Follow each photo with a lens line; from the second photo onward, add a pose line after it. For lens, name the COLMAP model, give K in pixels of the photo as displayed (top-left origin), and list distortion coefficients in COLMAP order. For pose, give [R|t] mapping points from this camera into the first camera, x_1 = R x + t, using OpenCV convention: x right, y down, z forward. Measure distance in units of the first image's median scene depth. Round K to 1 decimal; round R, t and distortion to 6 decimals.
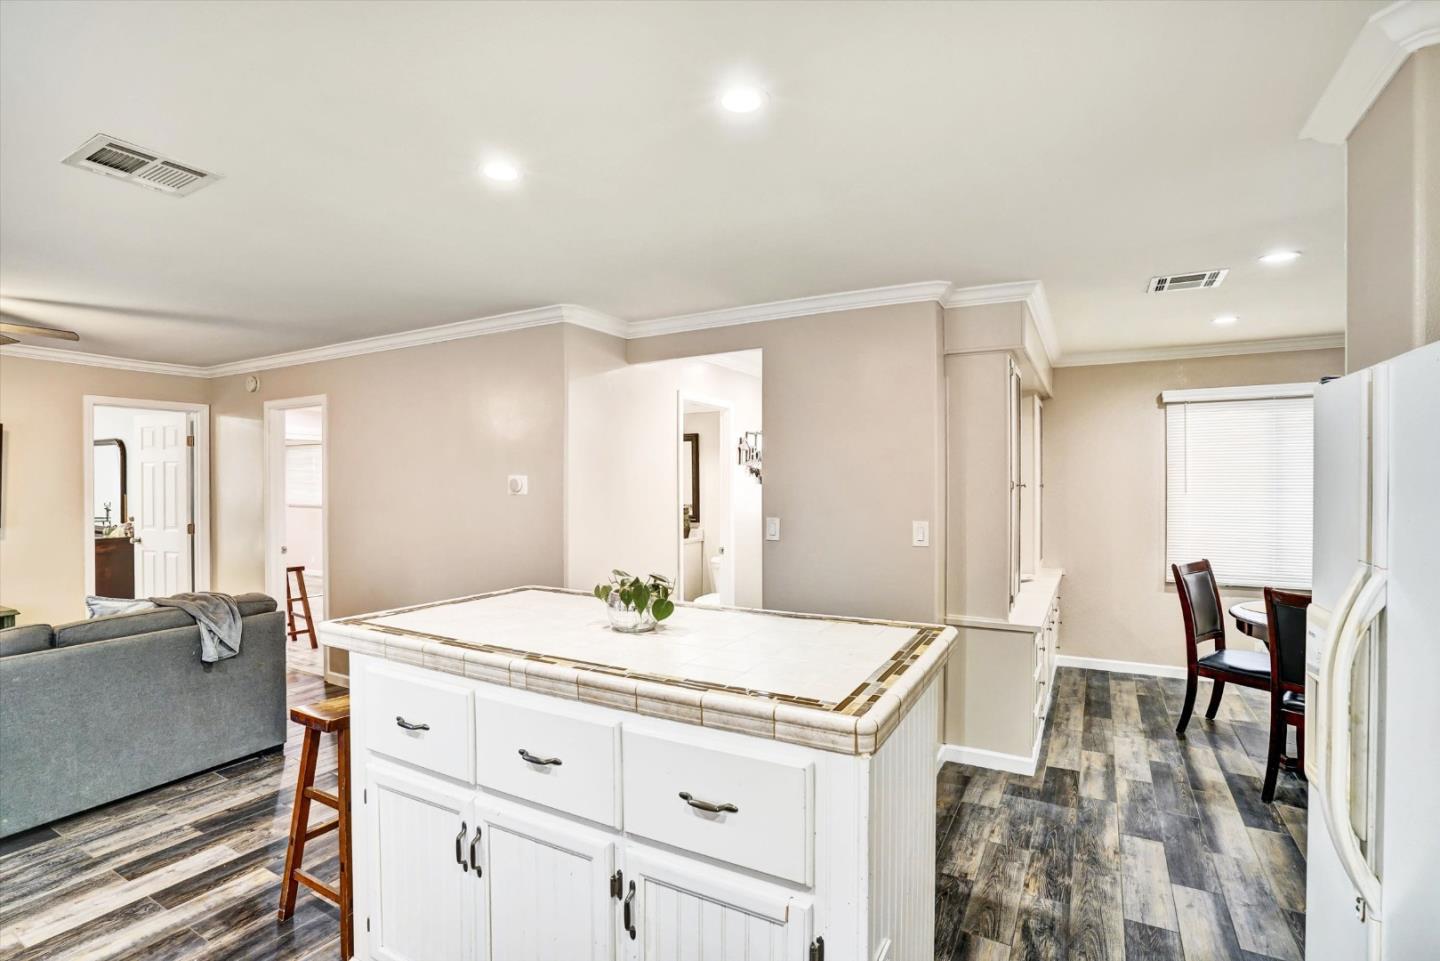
lens RADIAL K [[677.0, 0, 720.0], [0, 677.0, 480.5], [0, 0, 1]] dist [-0.051220, -0.000138]
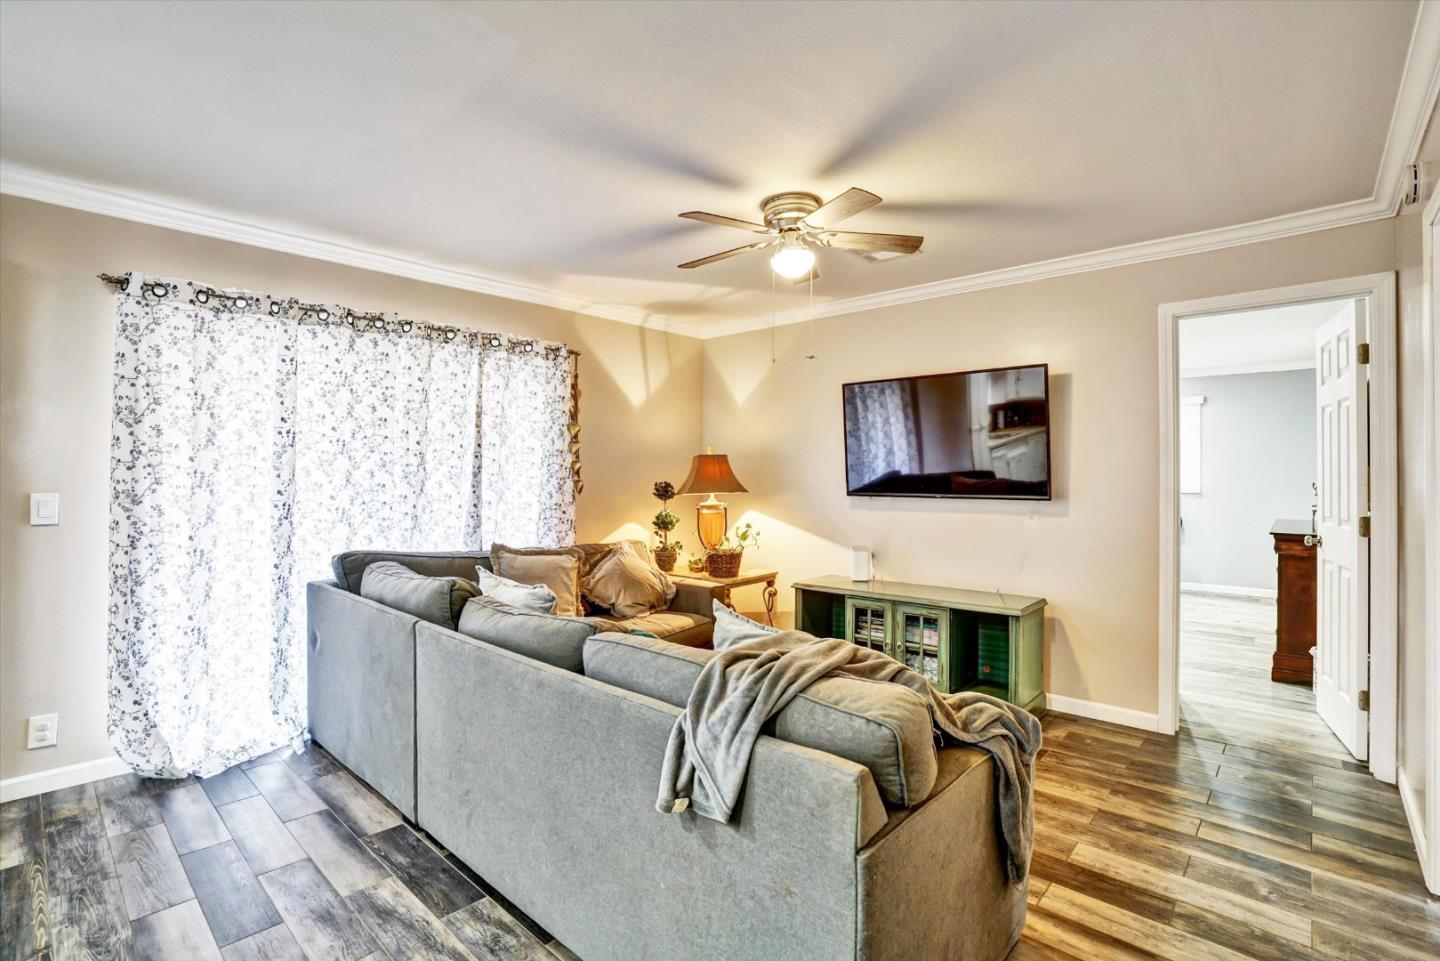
lens RADIAL K [[667.9, 0, 720.0], [0, 667.9, 480.5], [0, 0, 1]] dist [-0.044530, 0.001236]
pose [[-0.230593, 0.001770, -0.973049, -0.676219], [-0.005054, 0.999983, 0.003016, 0.123127], [0.973037, 0.005613, -0.230580, 1.985015]]
